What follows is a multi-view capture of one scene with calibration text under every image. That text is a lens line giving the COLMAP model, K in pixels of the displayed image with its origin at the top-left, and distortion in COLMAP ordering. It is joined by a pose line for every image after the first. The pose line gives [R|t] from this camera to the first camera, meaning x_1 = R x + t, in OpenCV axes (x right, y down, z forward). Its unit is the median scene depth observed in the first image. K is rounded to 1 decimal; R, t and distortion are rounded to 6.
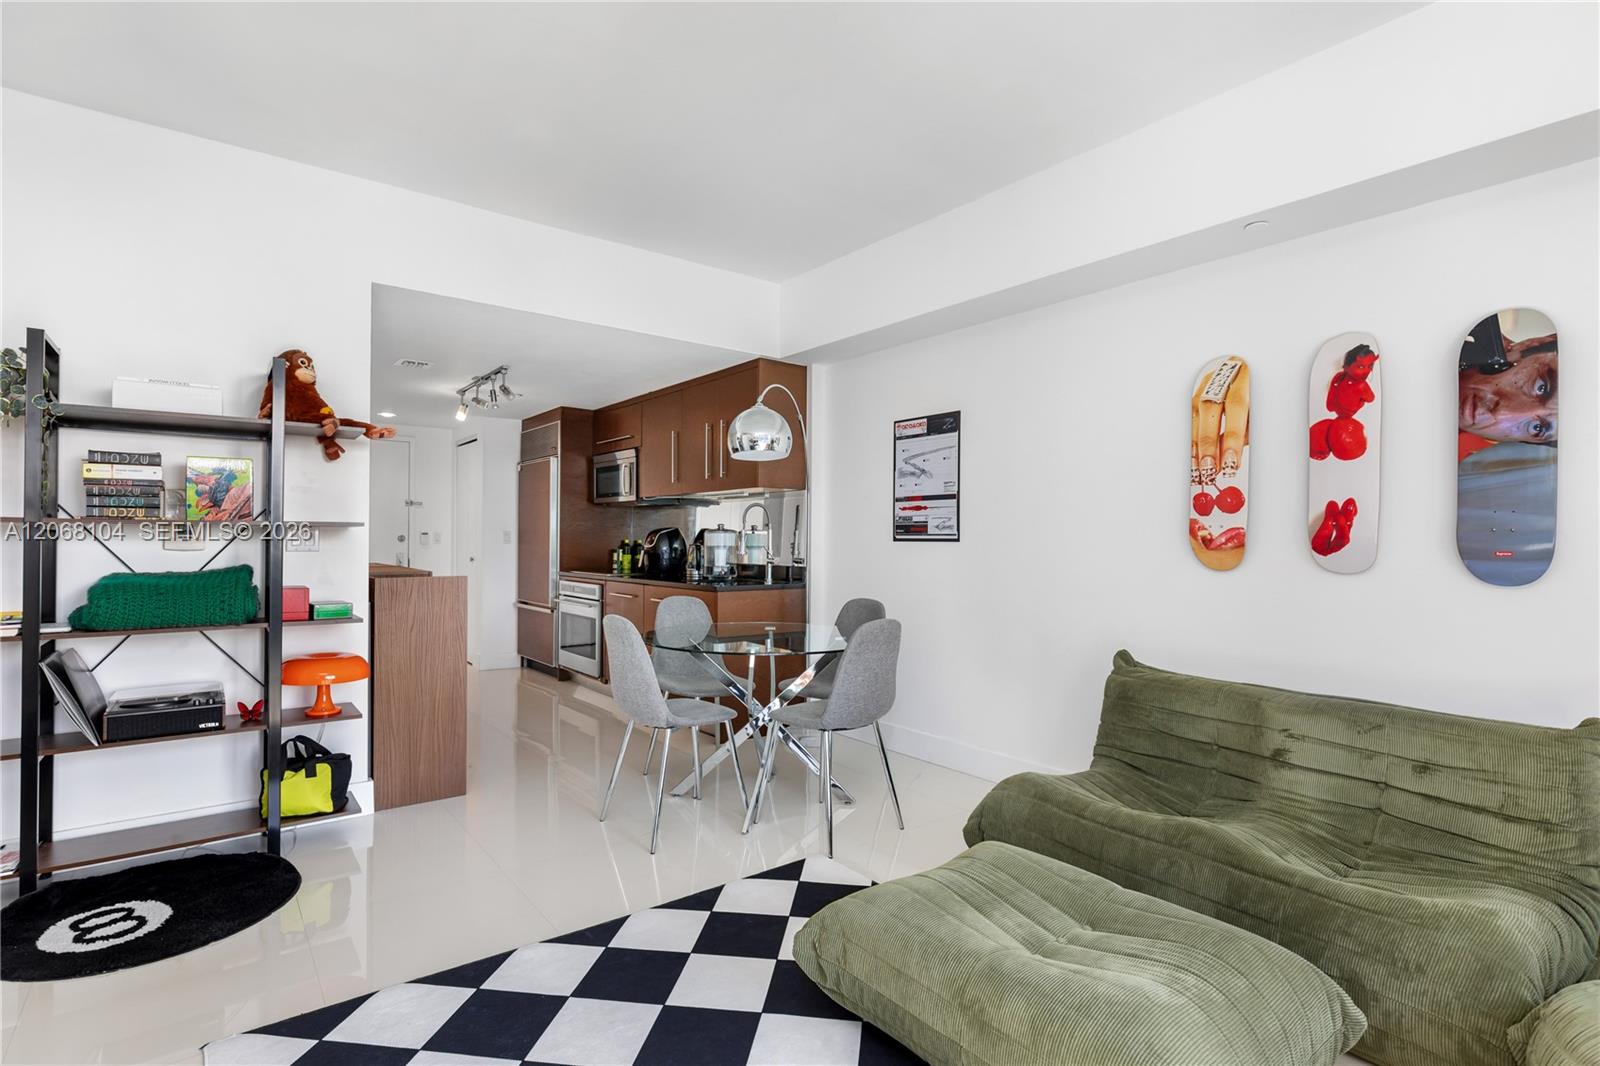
lens RADIAL K [[798.6, 0, 798.1], [0, 798.6, 538.8], [0, 0, 1]] dist [-0.002629, -0.001061]
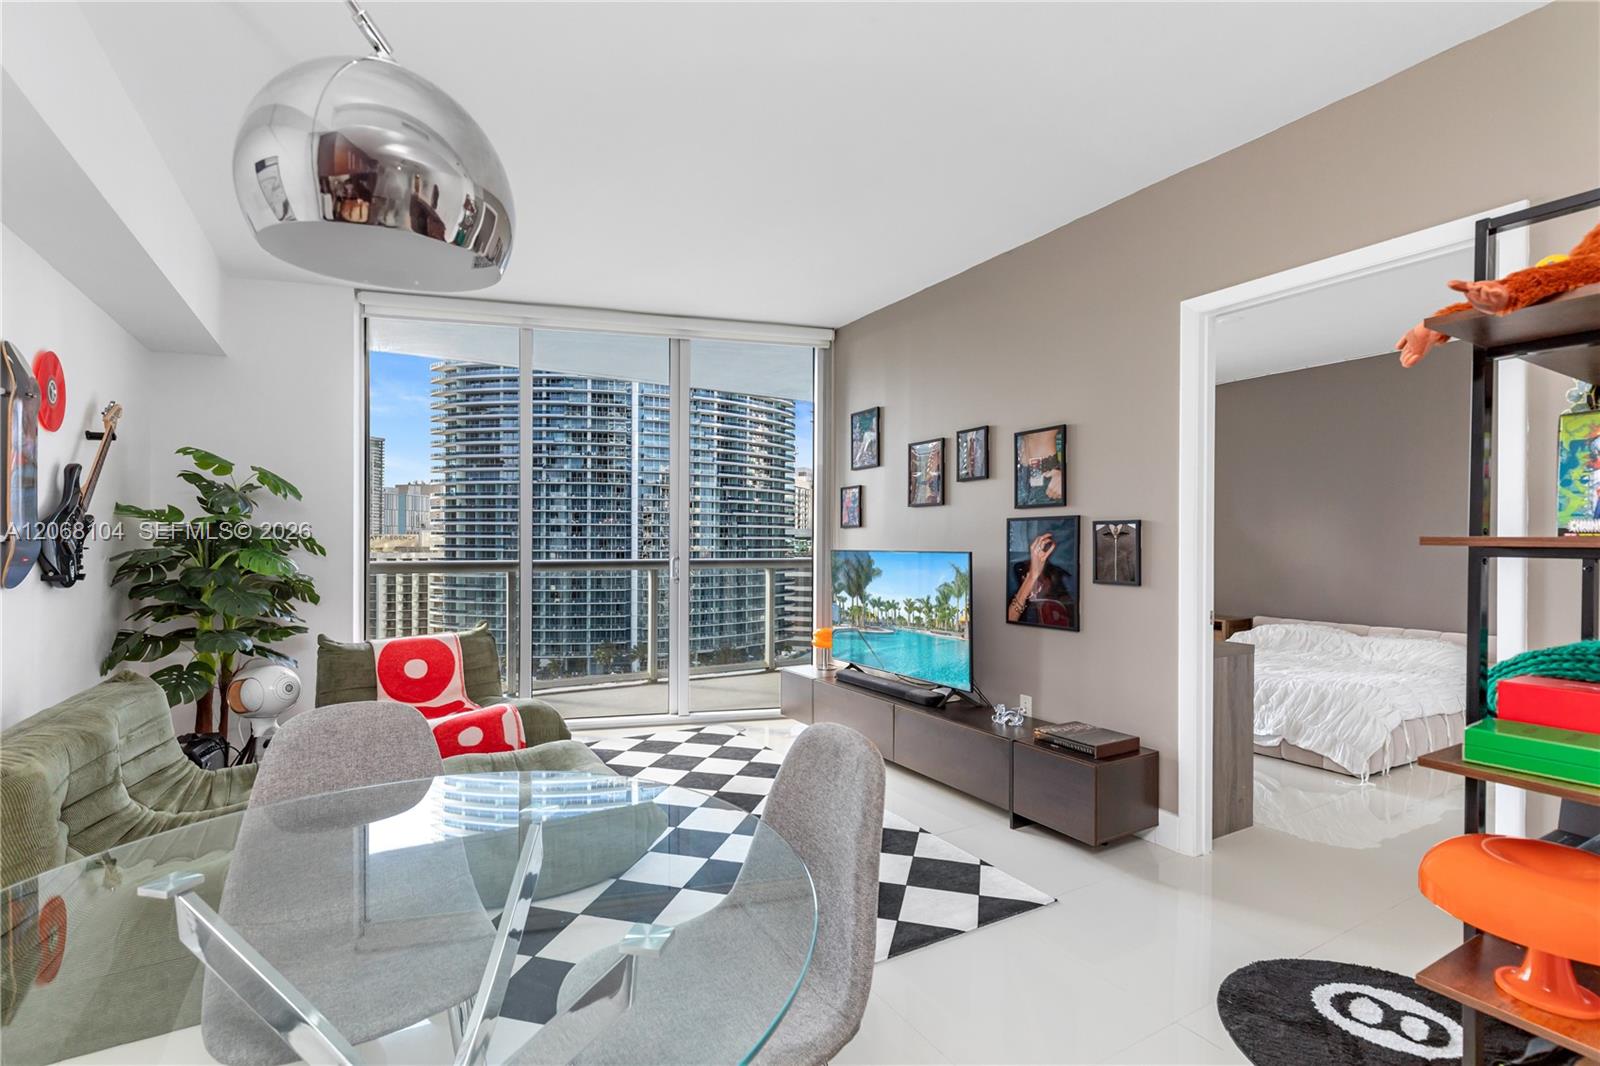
lens RADIAL K [[727.9, 0, 796.8], [0, 727.9, 543.7], [0, 0, 1]] dist [0.005820, -0.000451]
pose [[-0.993480, -0.010844, 0.113488, -0.161963], [-0.010863, 0.999941, 0.000448, -0.008134], [-0.113486, -0.000787, -0.993539, 0.932708]]
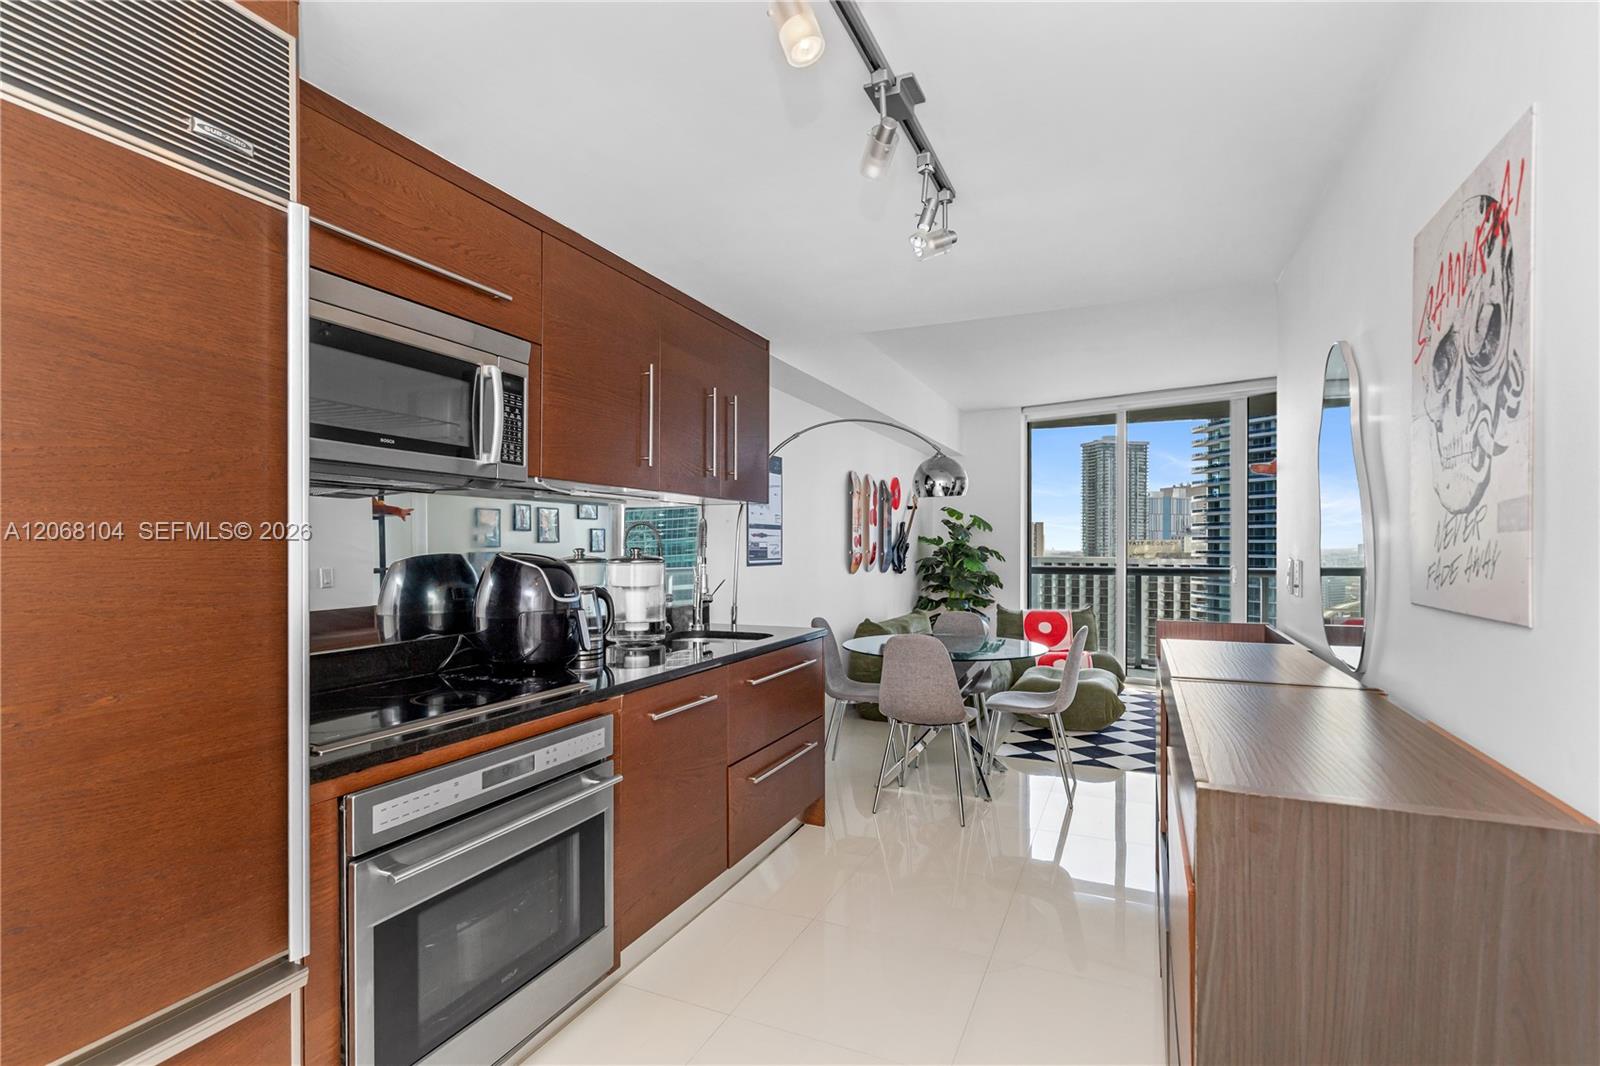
lens RADIAL K [[783.6, 0, 784.0], [0, 783.6, 555.6], [0, 0, 1]] dist [0.000747, -0.001273]
pose [[-0.482889, -0.016182, 0.875532, -0.725473], [-0.004134, 0.999860, 0.016200, -0.025134], [-0.875672, 0.004203, -0.482889, 1.340592]]
